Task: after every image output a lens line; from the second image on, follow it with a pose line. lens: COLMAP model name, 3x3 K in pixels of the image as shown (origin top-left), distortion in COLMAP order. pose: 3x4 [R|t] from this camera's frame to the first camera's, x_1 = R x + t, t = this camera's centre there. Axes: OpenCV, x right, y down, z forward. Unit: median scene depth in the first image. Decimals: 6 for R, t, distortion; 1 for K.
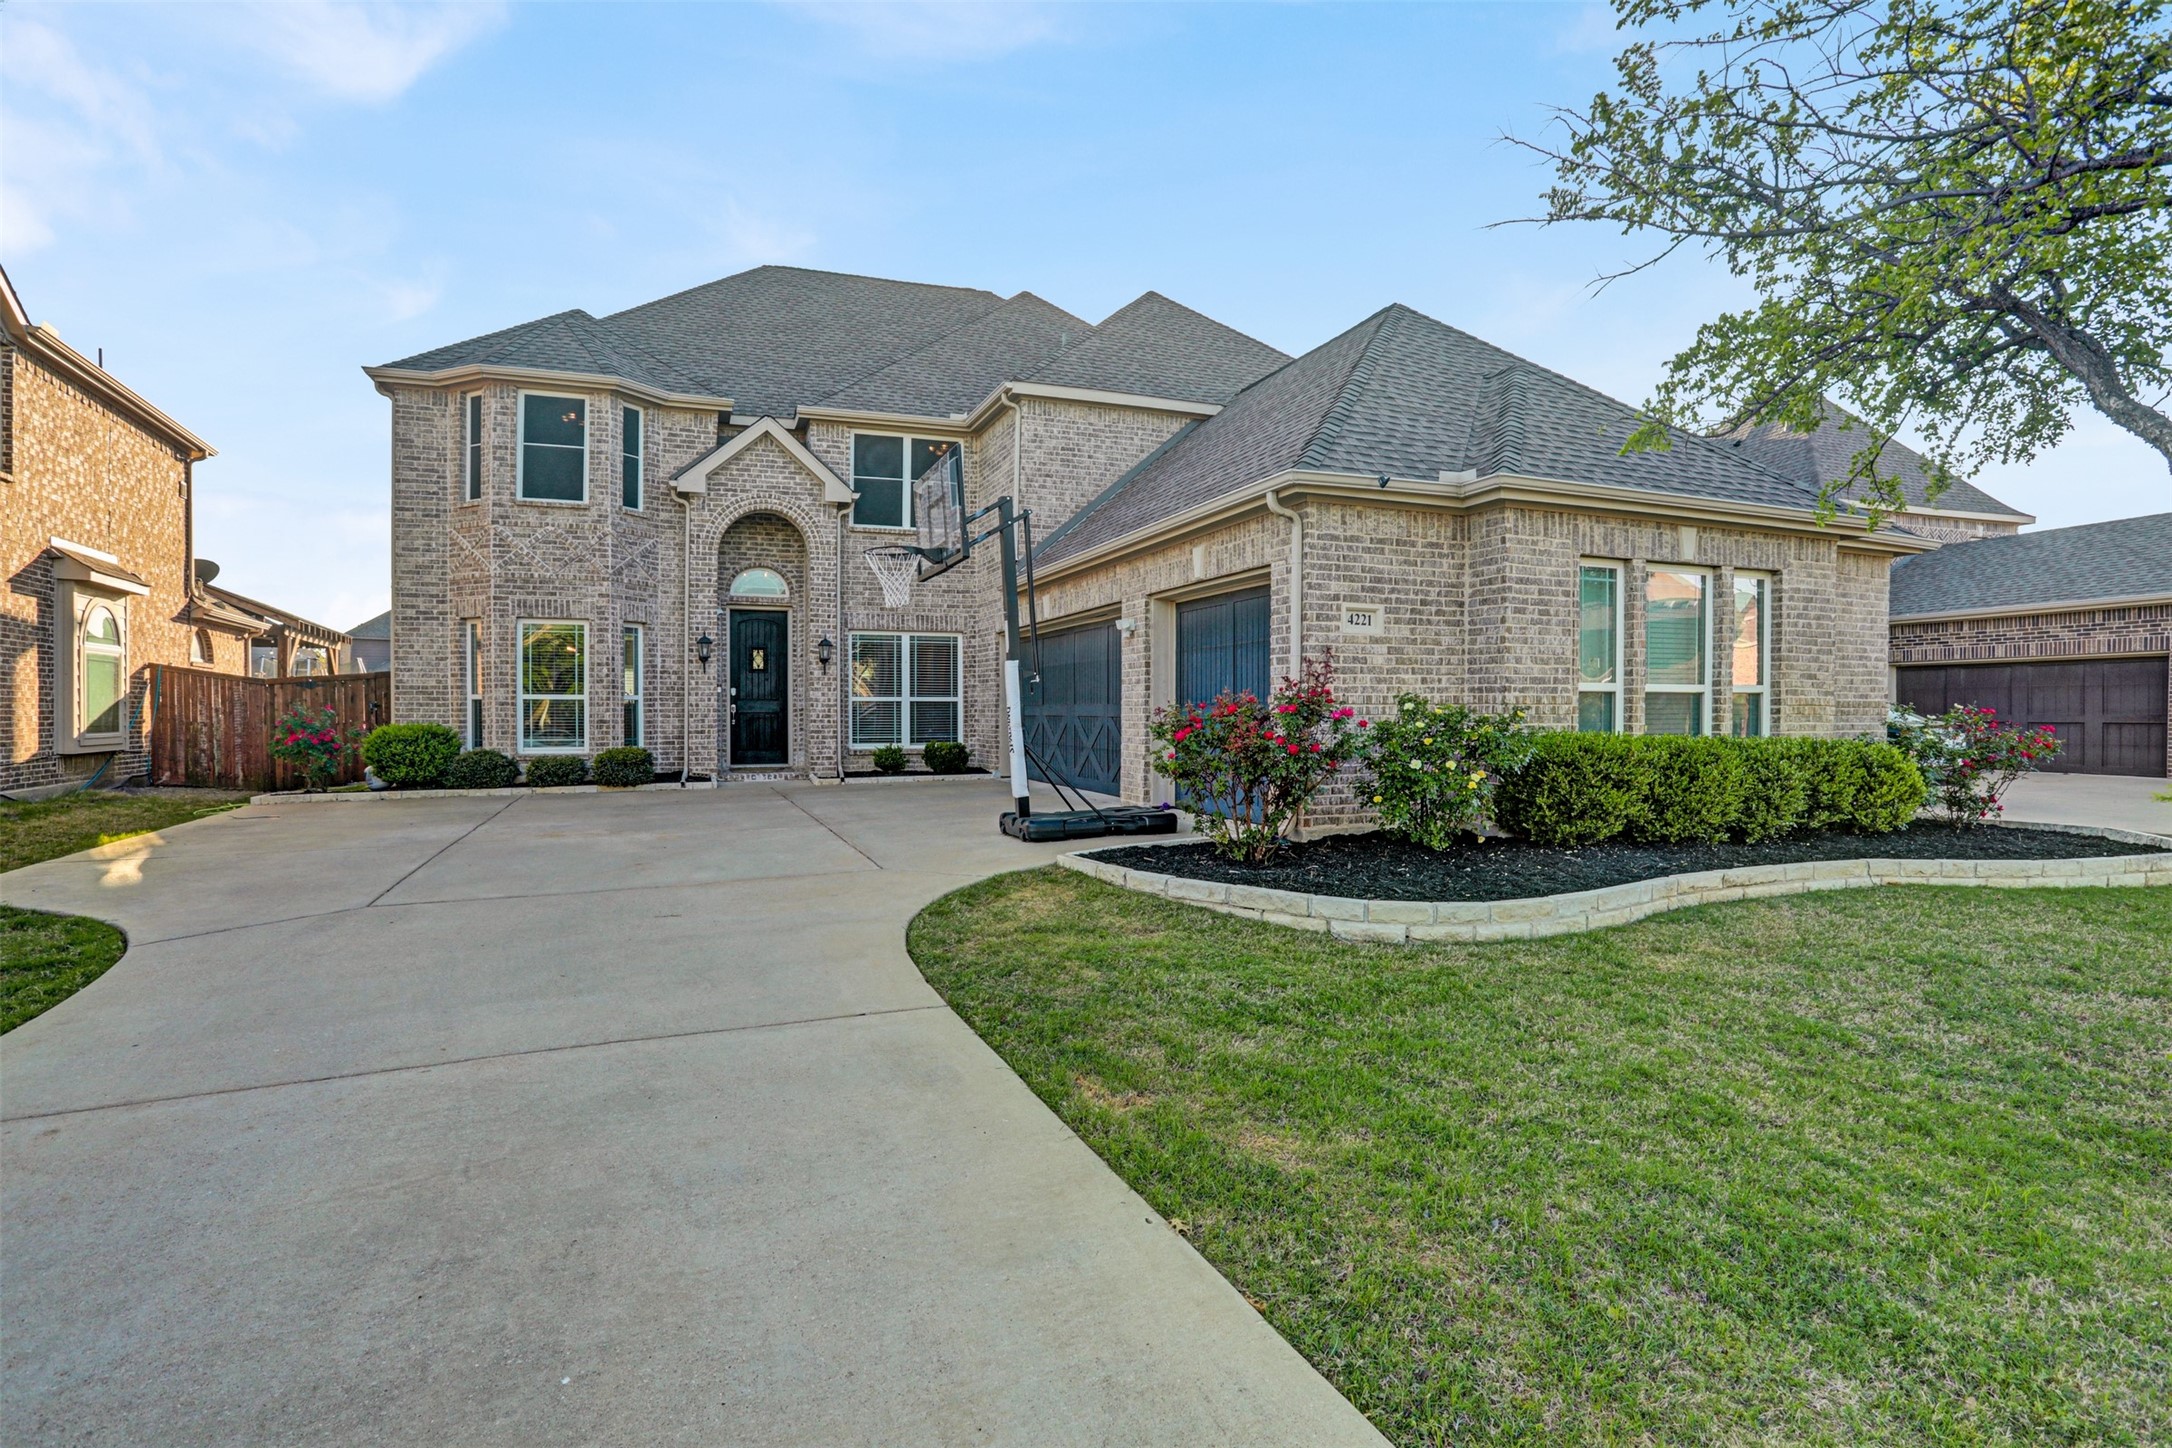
lens RADIAL K [[1062.3, 0, 1065.5], [0, 1062.3, 719.5], [0, 0, 1]] dist [-0.059953, 0.027437]
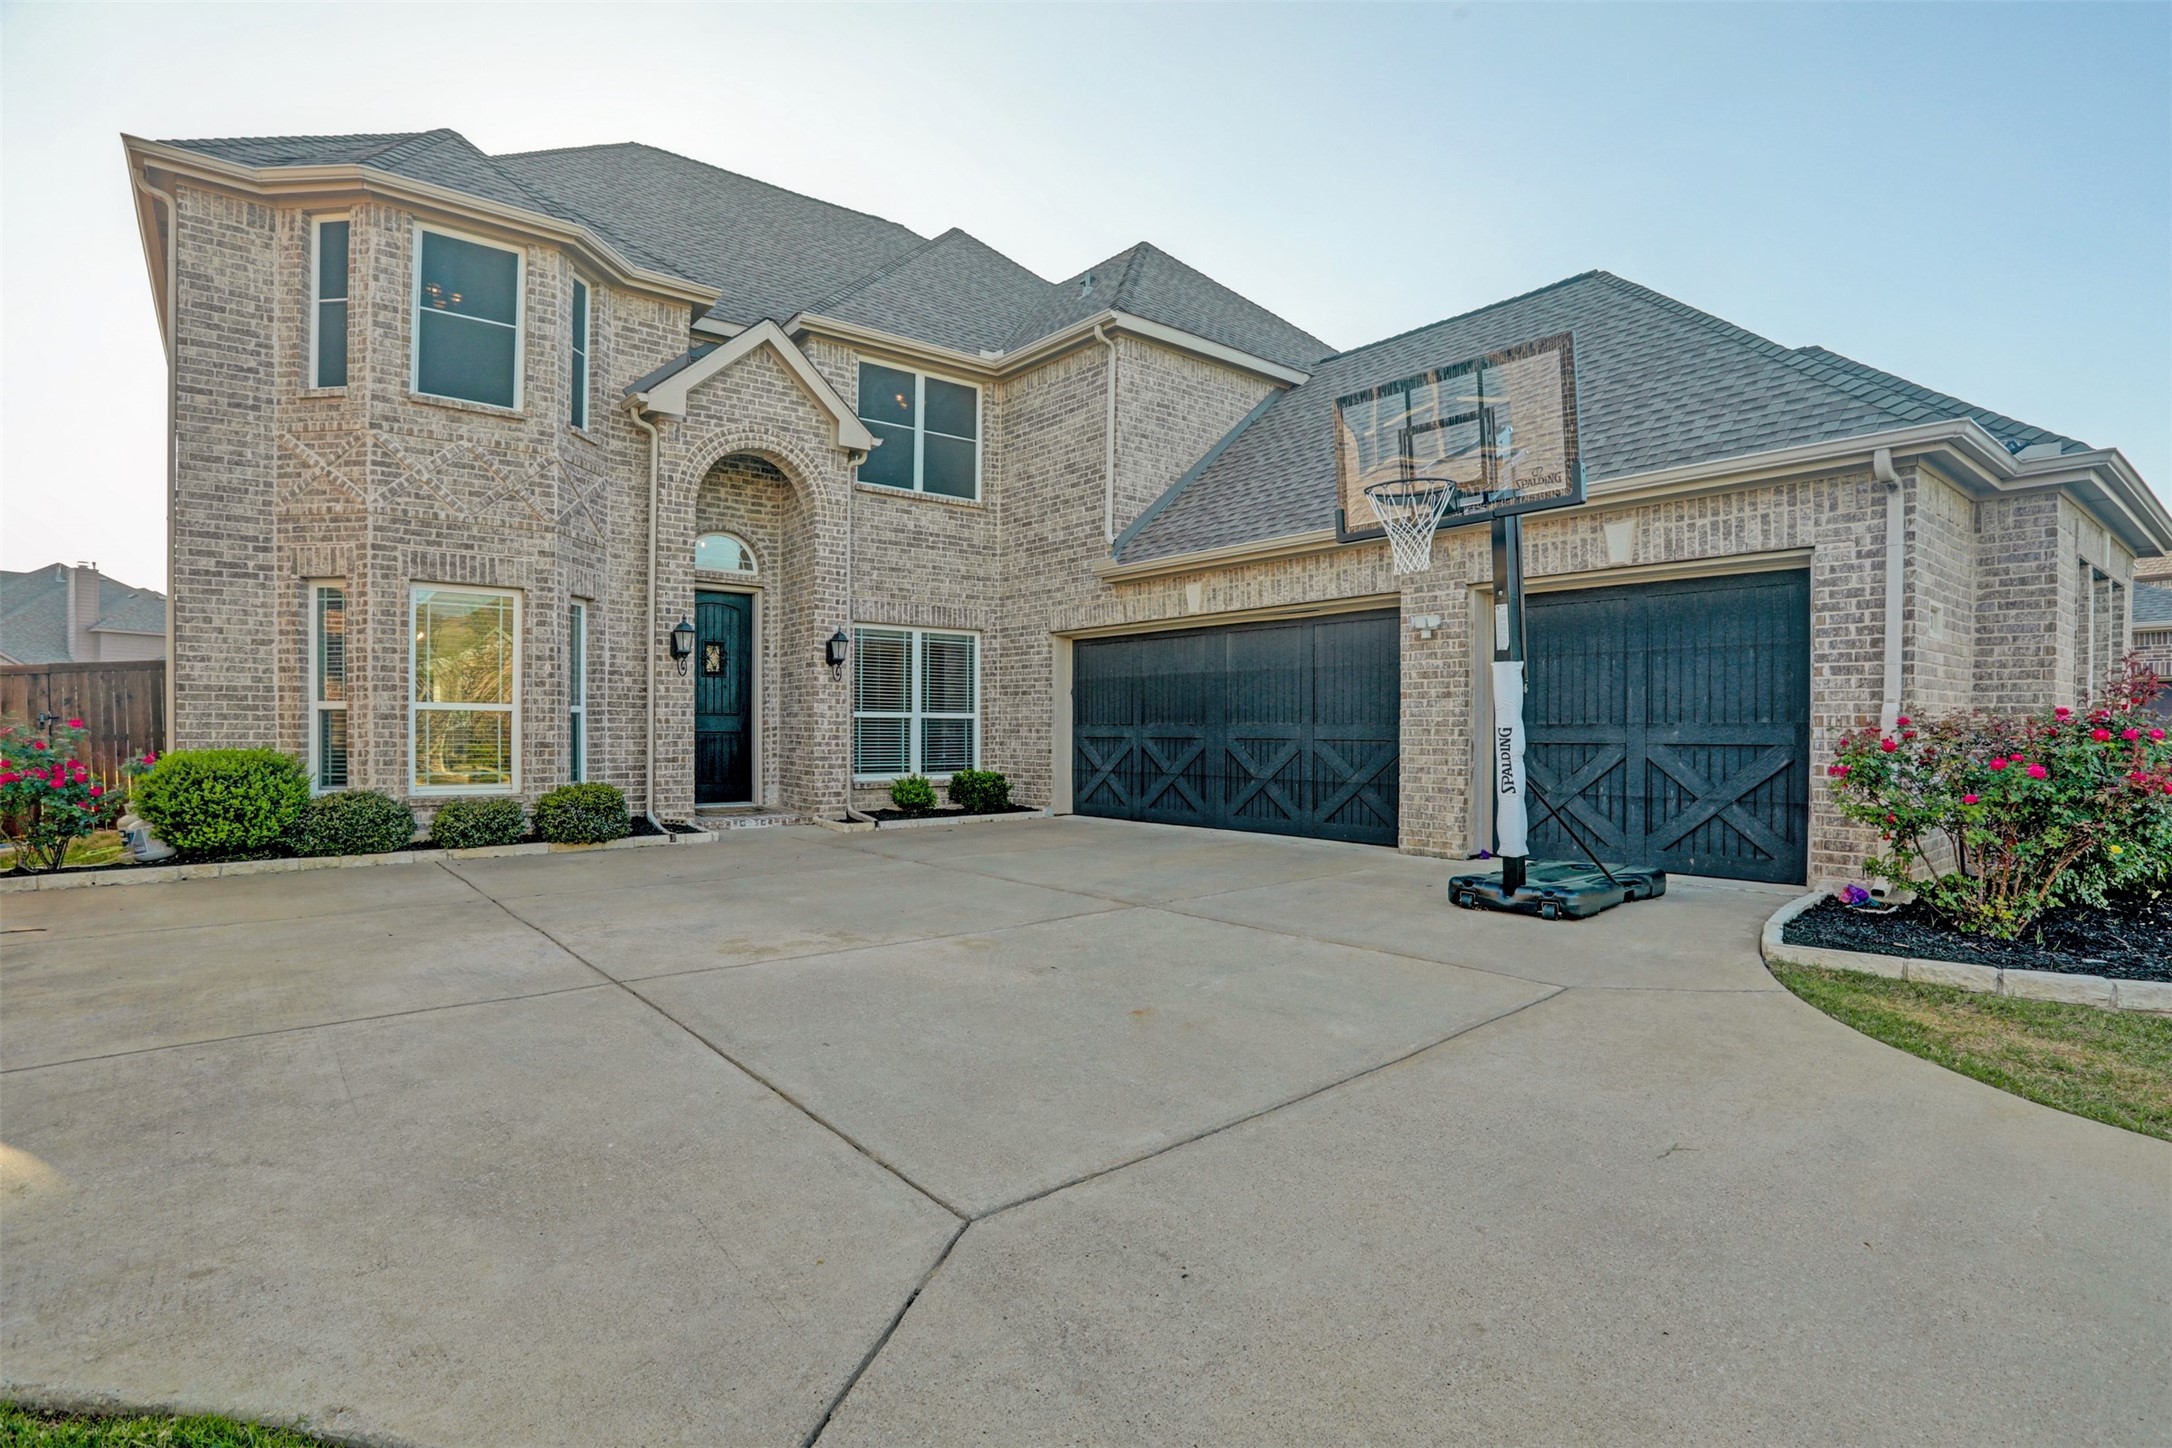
lens RADIAL K [[1092.2, 0, 1099.6], [0, 1092.2, 735.7], [0, 0, 1]] dist [-0.063694, 0.030902]
pose [[0.949304, 0.003569, 0.314341, -0.306475], [-0.002614, 0.999991, -0.003459, -0.002298], [-0.314350, 0.002462, 0.949304, 0.238649]]
